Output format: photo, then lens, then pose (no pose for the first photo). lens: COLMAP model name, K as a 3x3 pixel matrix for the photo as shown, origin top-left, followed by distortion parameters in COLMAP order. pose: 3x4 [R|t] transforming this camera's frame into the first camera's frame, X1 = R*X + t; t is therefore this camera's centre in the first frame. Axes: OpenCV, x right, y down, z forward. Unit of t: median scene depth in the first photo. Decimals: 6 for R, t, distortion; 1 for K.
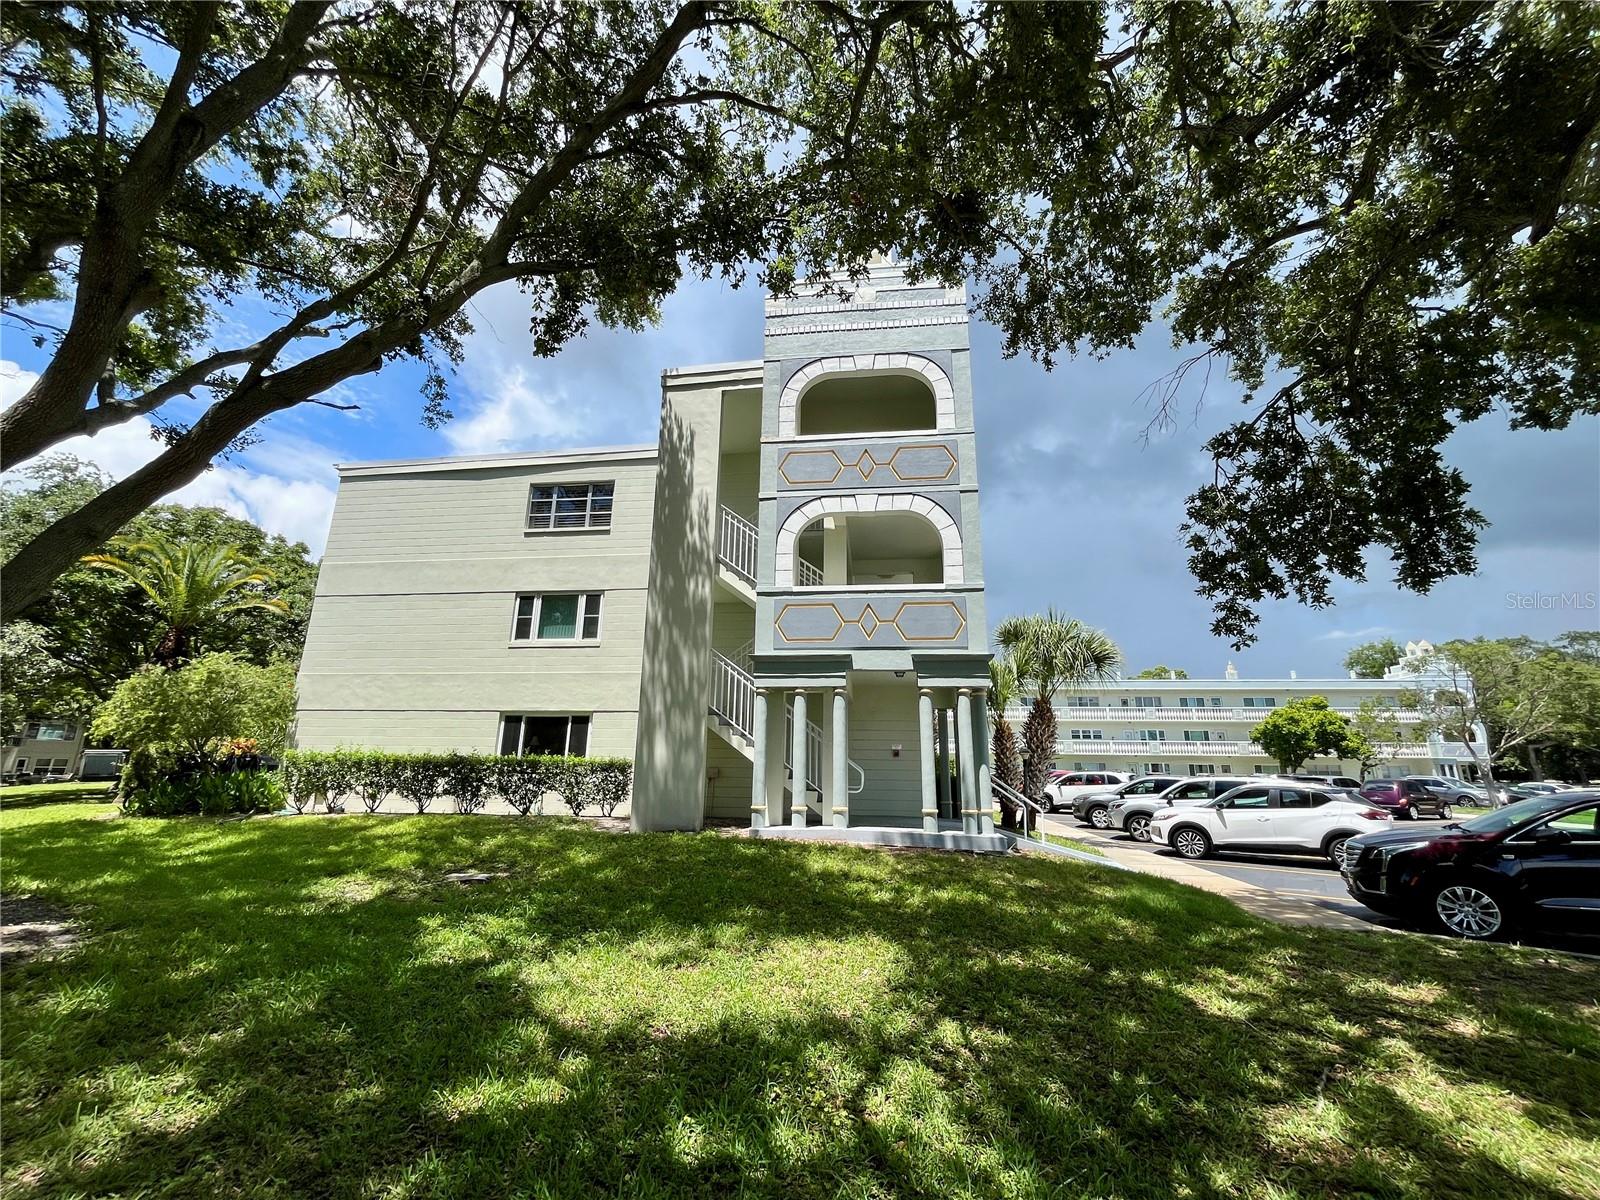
lens RADIAL K [[644.7, 0, 800.0], [0, 644.7, 600.0], [0, 0, 1]] dist [-0.000171, 0.000149]
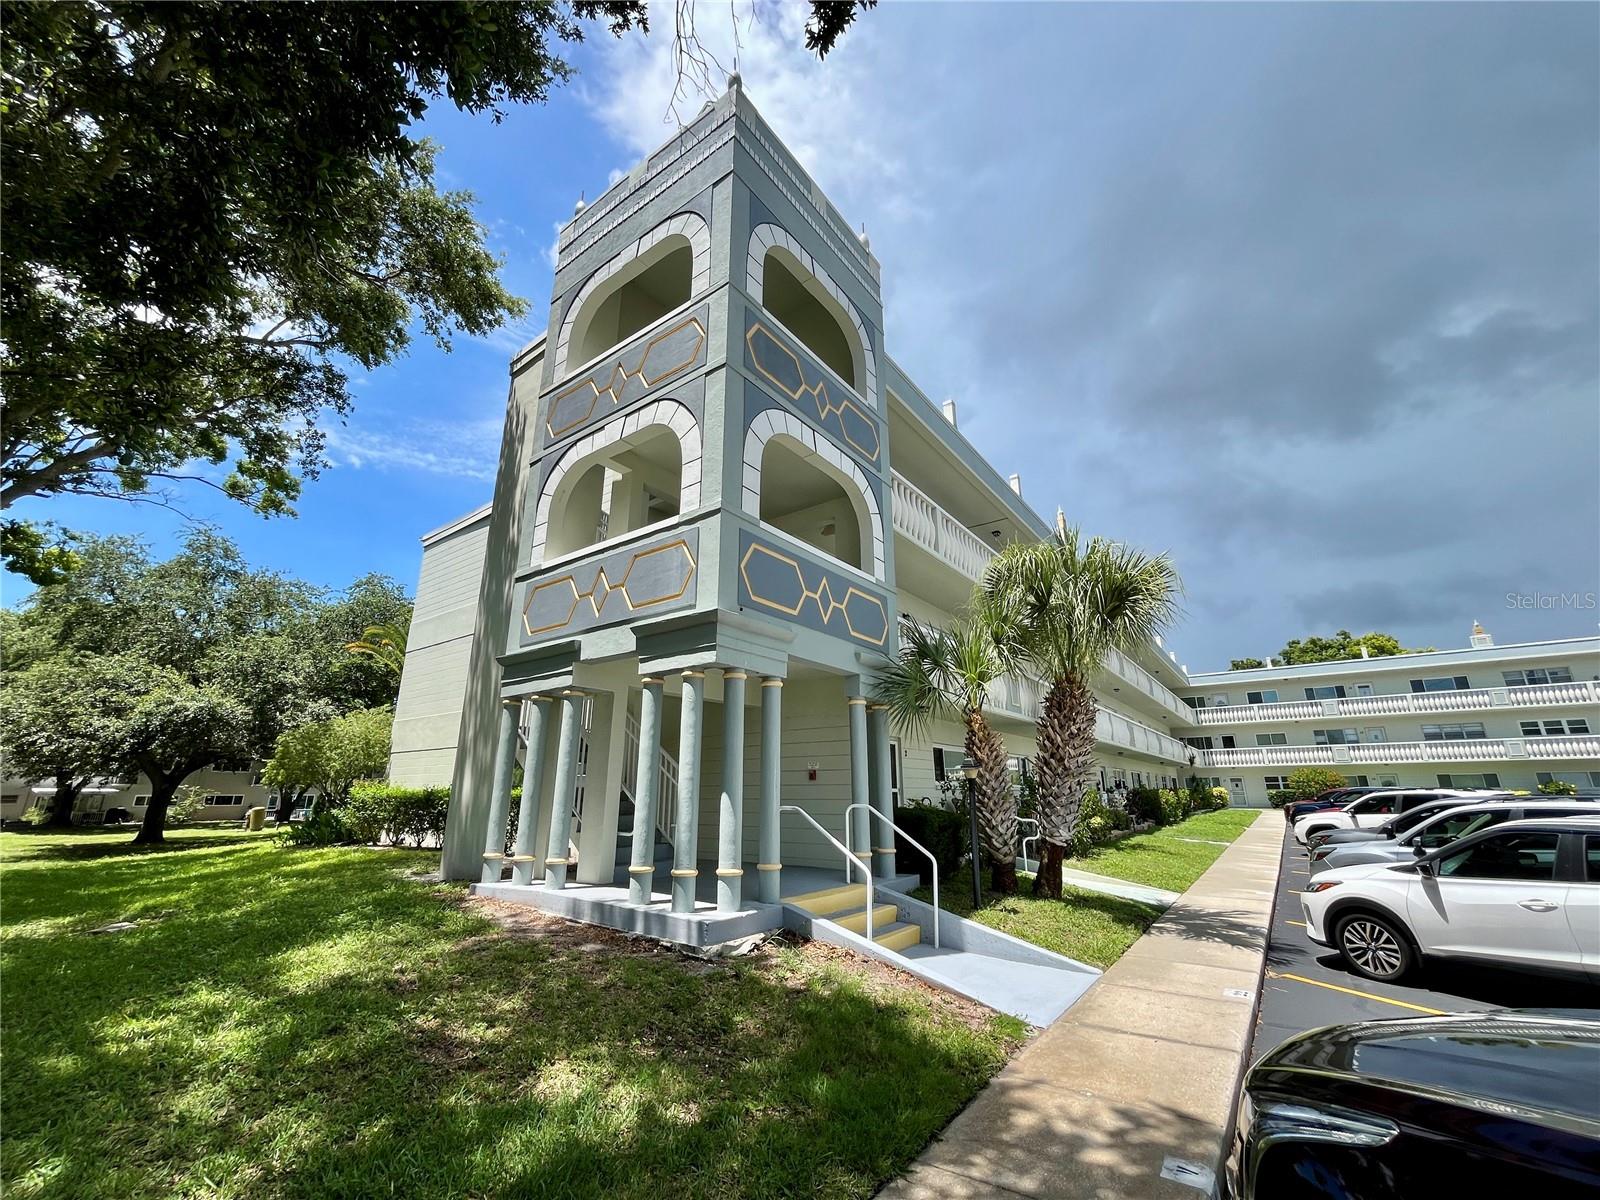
lens RADIAL K [[644.7, 0, 800.0], [0, 644.7, 600.0], [0, 0, 1]] dist [-0.000171, 0.000149]
pose [[0.871255, -0.158580, -0.464507, 0.619578], [0.142497, 0.987331, -0.069794, 0.122851], [0.469690, -0.005382, 0.882815, 0.476785]]
